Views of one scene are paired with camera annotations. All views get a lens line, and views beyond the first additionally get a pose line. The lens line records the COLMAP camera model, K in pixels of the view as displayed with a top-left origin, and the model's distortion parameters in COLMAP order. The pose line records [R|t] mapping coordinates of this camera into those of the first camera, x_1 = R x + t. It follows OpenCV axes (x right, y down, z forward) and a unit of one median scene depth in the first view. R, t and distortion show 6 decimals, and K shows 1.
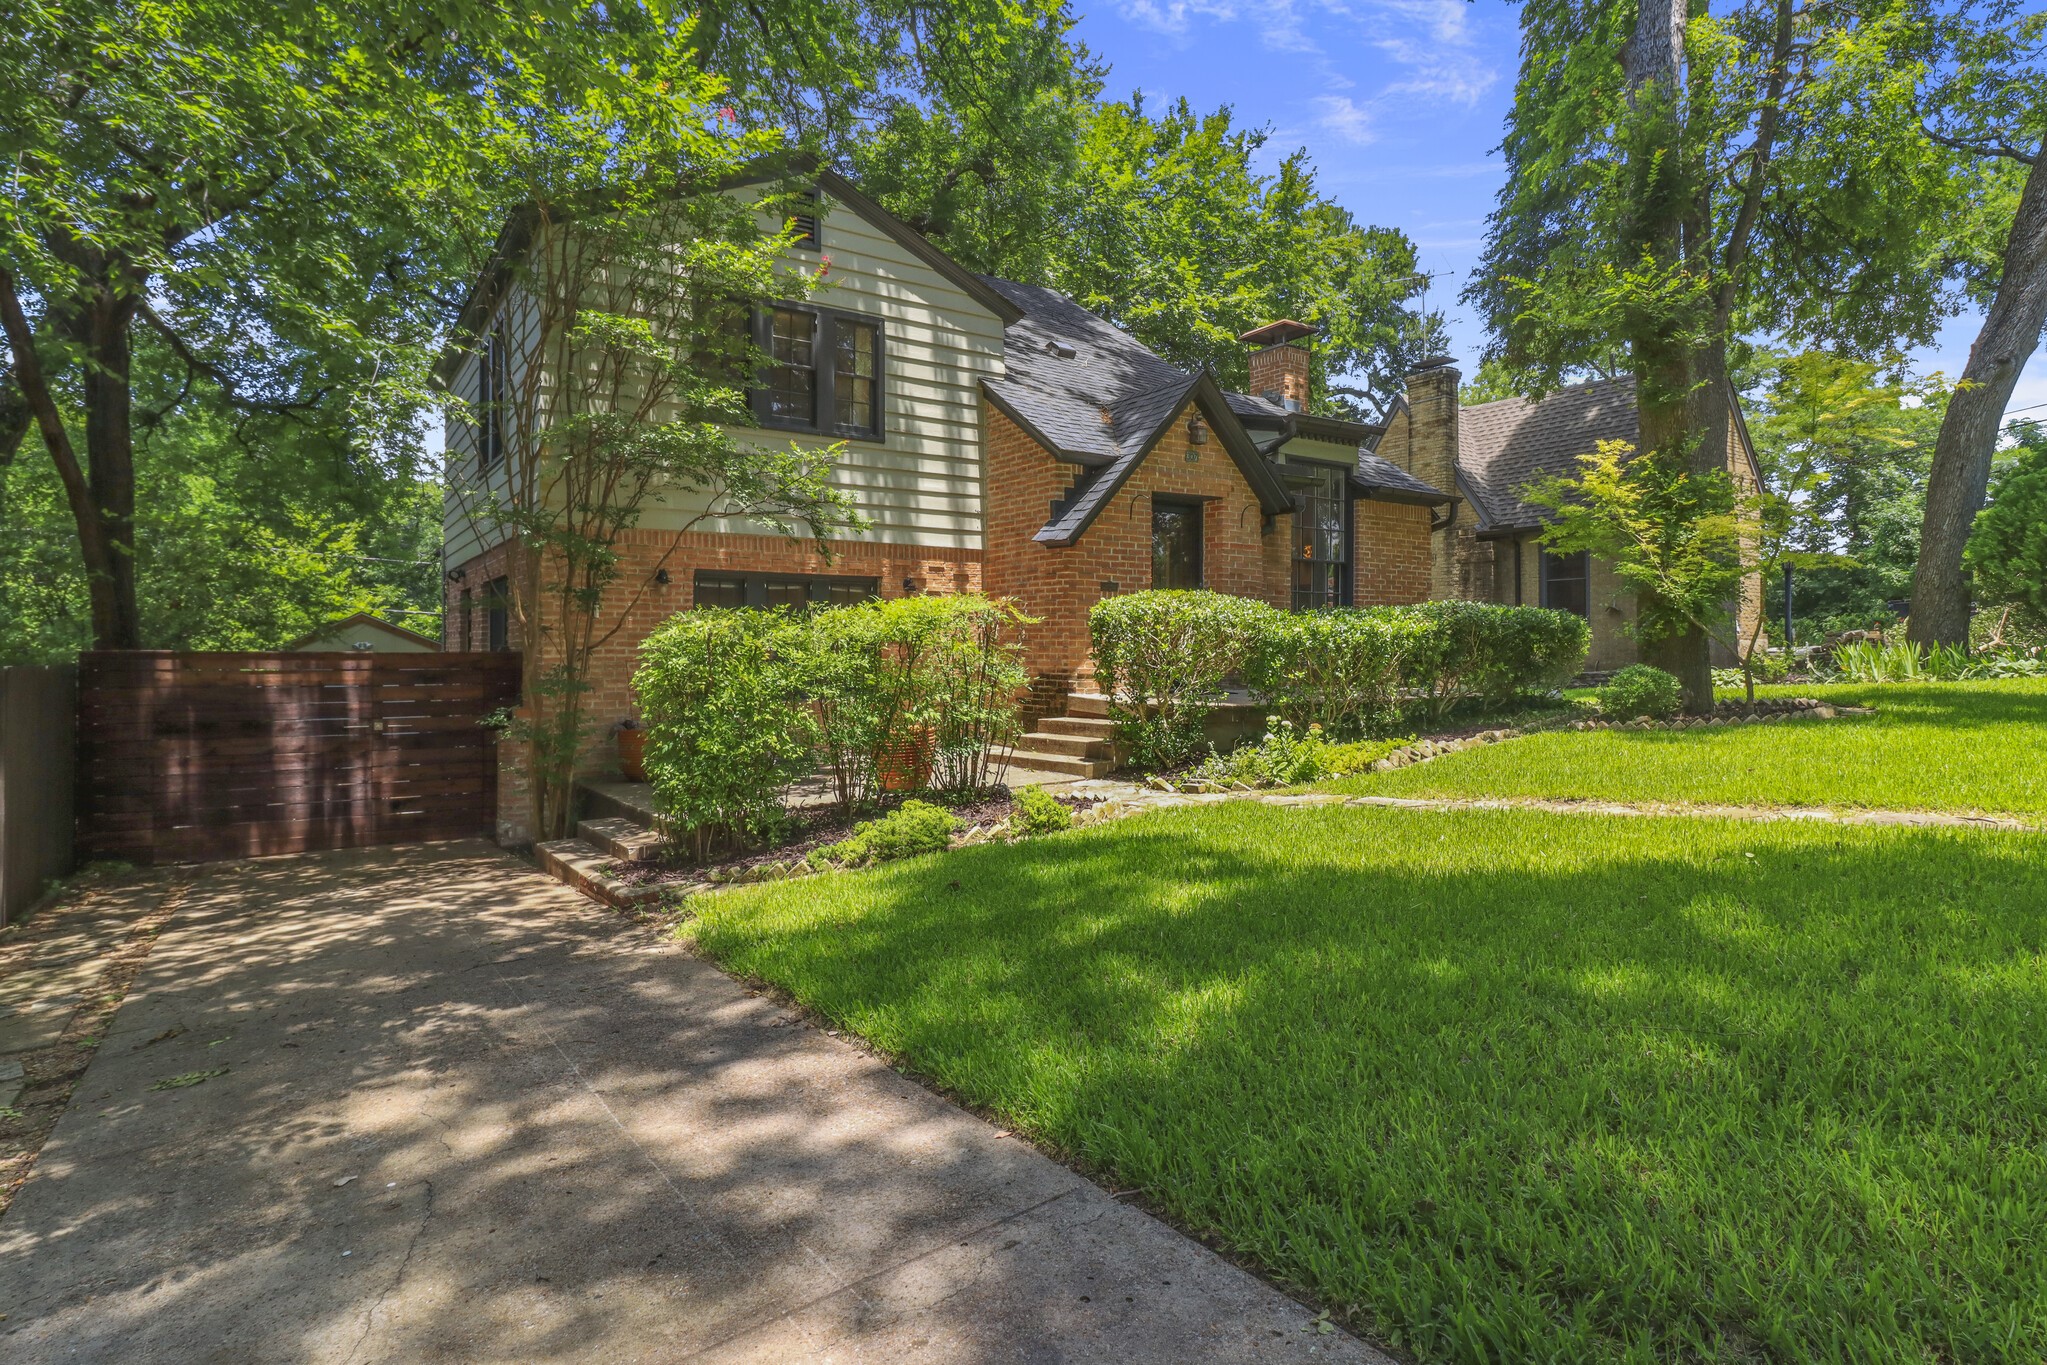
lens RADIAL K [[1058.3, 0, 1022.6], [0, 1058.3, 641.9], [0, 0, 1]] dist [-0.000704, -0.000026]
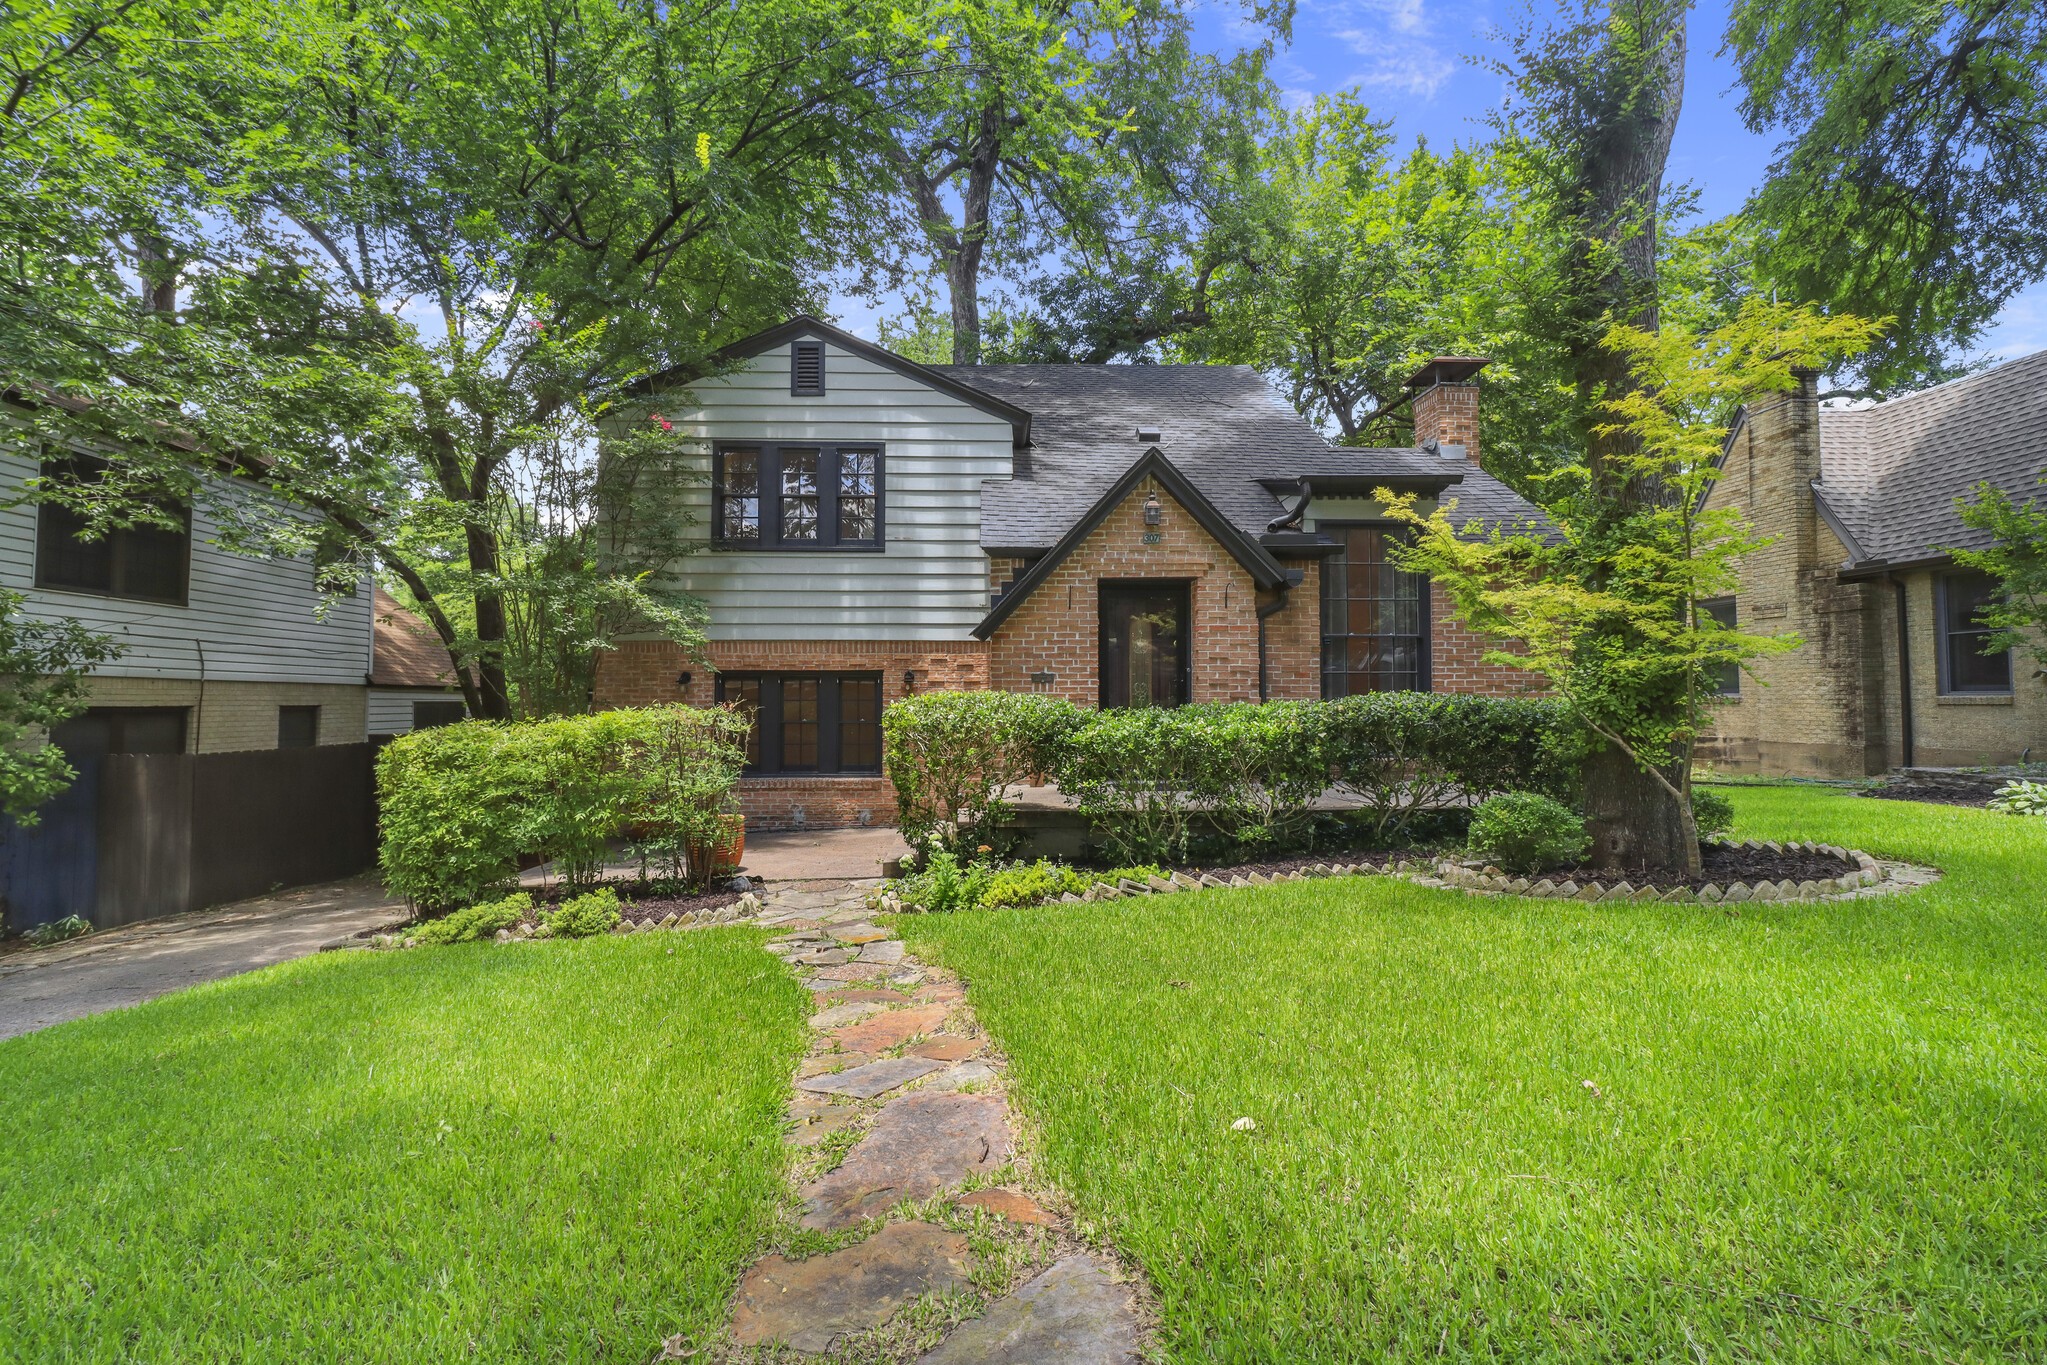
lens RADIAL K [[940.3, 0, 1018.2], [0, 940.3, 659.7], [0, 0, 1]] dist [0.000786, -0.000514]
pose [[0.853720, -0.026503, -0.520057, 0.491750], [0.005842, 0.999129, -0.041327, -0.029692], [0.520699, 0.032244, 0.853131, 0.218449]]
